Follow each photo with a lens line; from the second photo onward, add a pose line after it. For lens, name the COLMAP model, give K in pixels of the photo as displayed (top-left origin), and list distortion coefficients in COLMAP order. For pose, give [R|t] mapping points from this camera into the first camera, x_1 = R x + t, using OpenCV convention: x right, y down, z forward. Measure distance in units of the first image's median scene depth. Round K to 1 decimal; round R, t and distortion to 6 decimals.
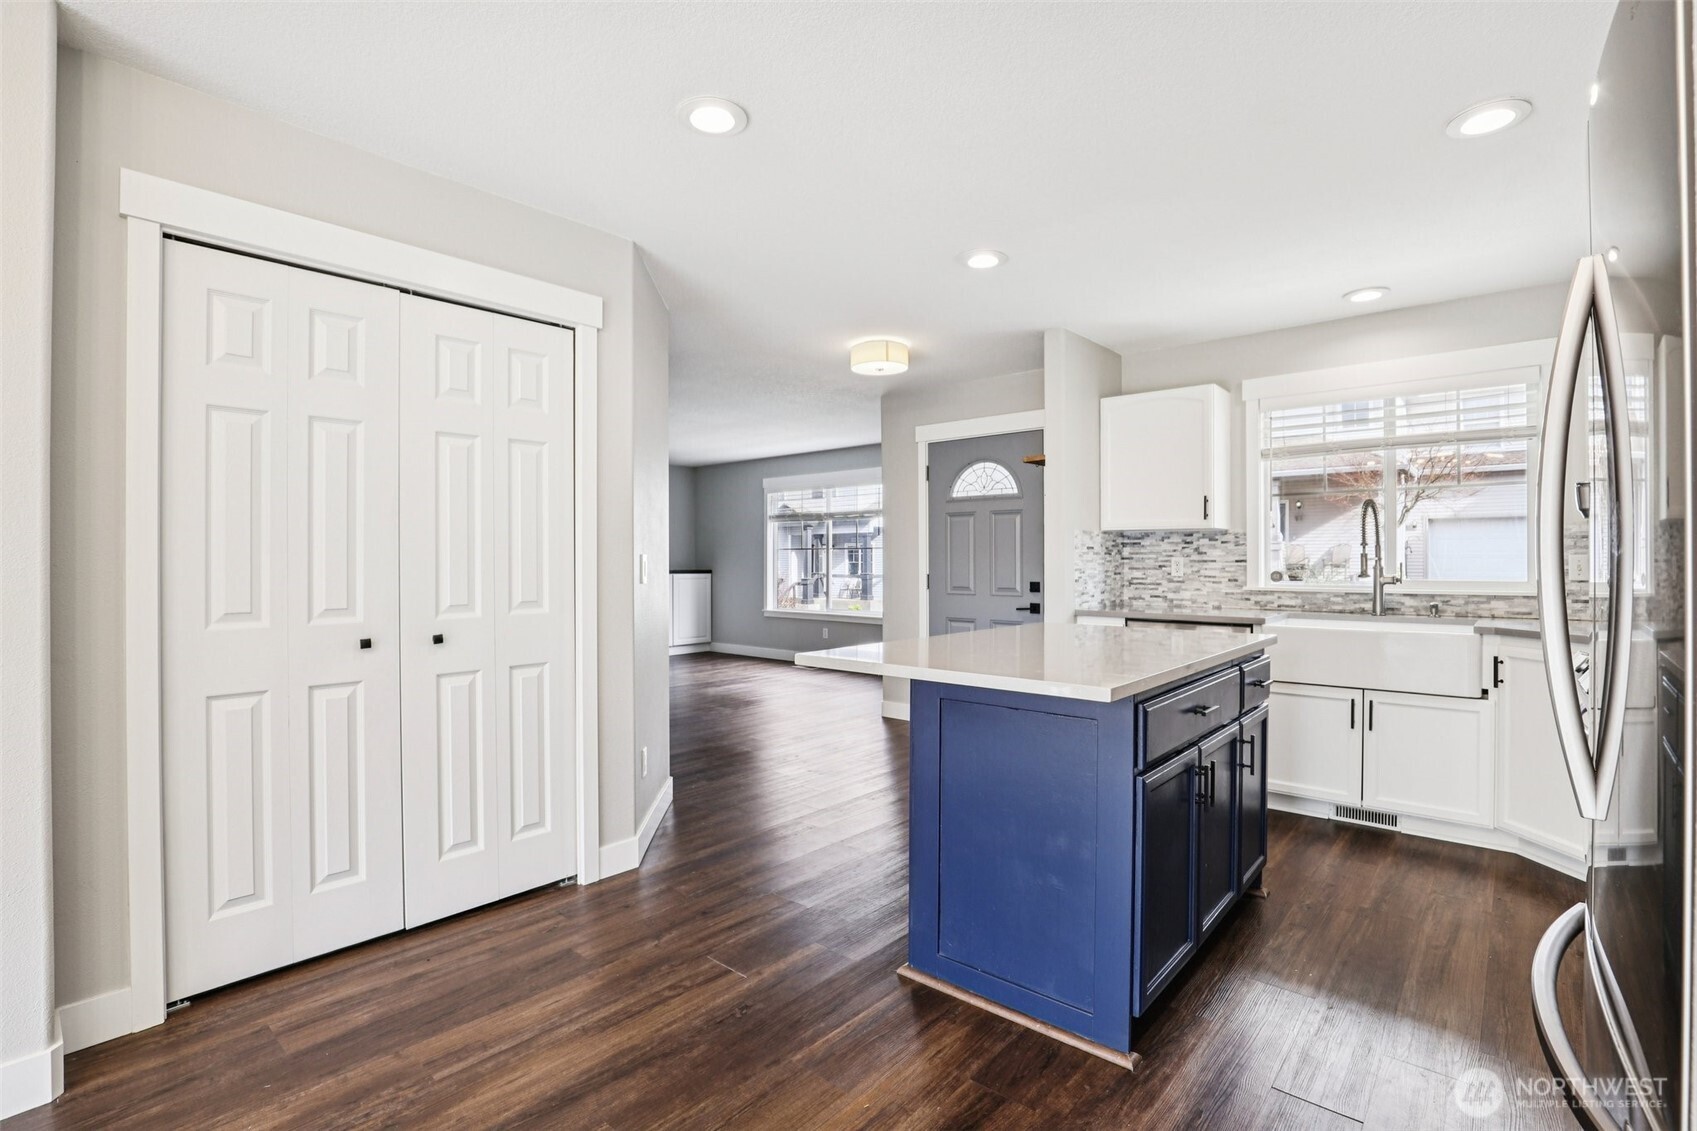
lens RADIAL K [[781.6, 0, 854.8], [0, 781.6, 553.5], [0, 0, 1]] dist [-0.033965, 0.005329]
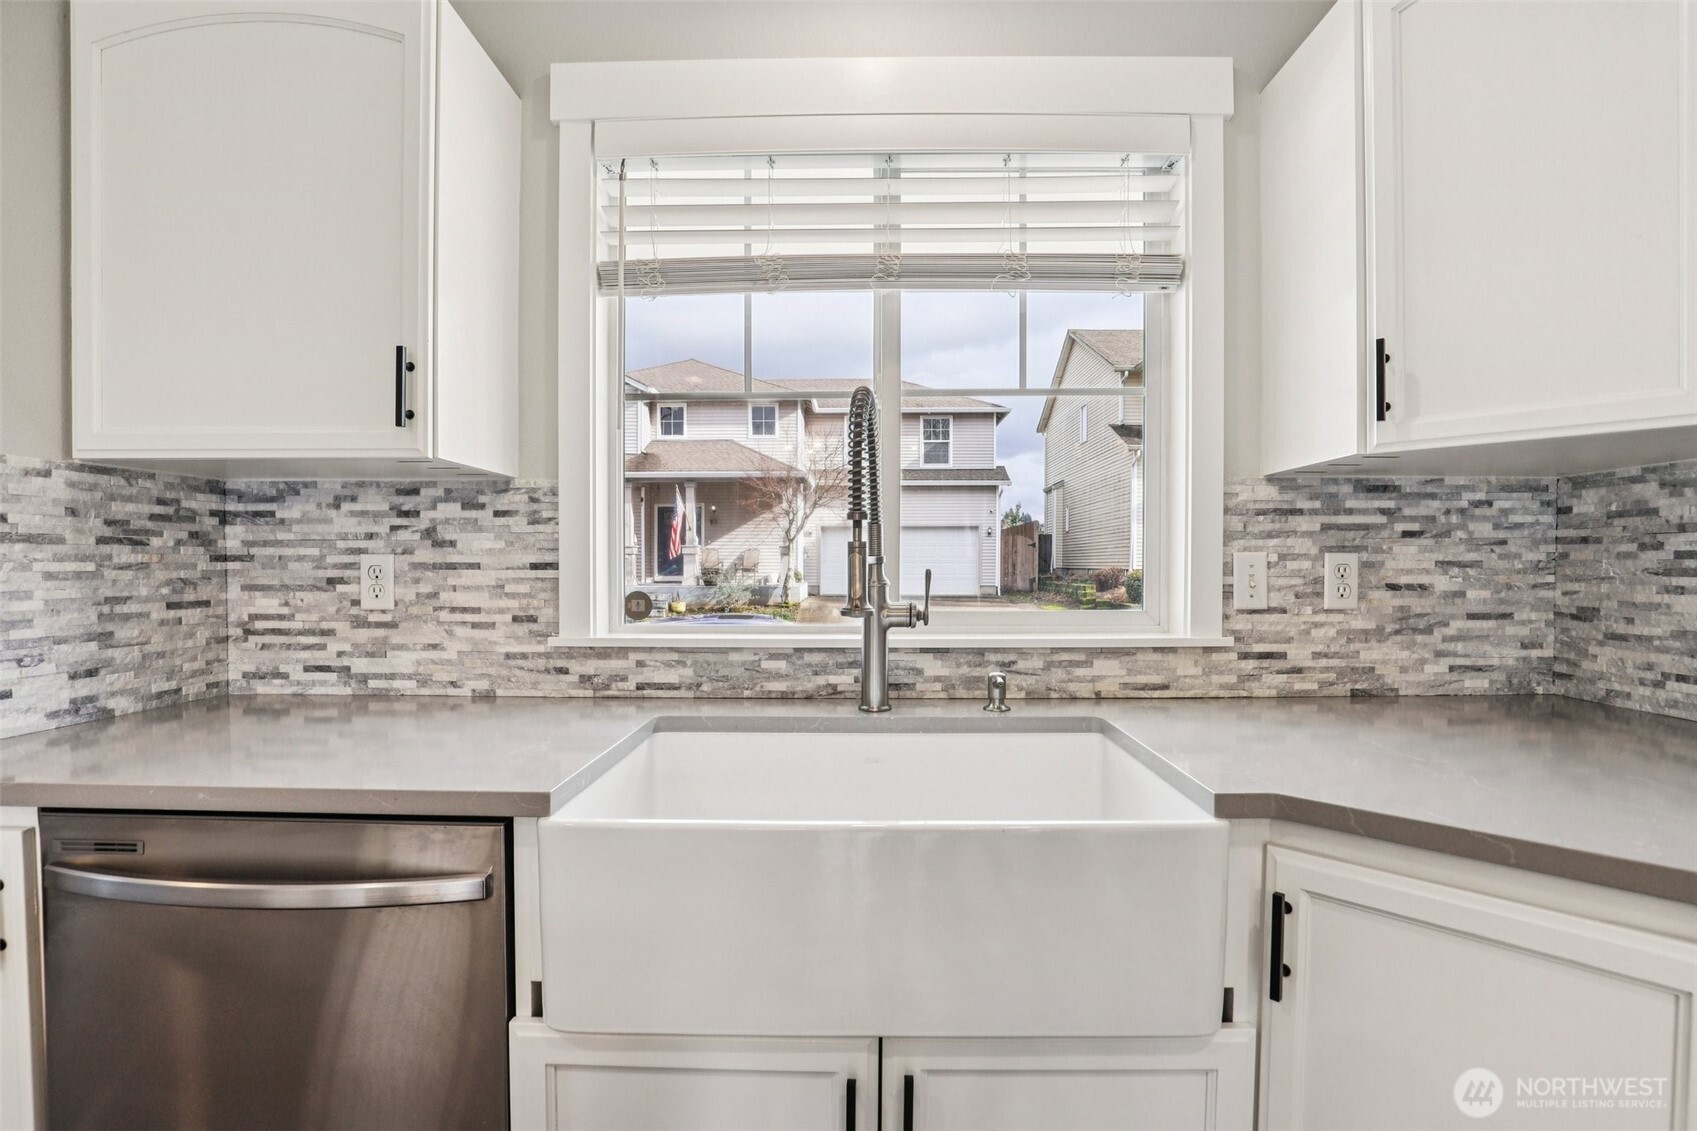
lens RADIAL K [[781.6, 0, 849.9], [0, 781.6, 581.3], [0, 0, 1]] dist [-0.033965, 0.005329]
pose [[0.770236, -0.013308, 0.637620, 0.365235], [-0.006058, 0.999584, 0.028181, 0.005688], [-0.637730, -0.025569, 0.769835, 0.610786]]
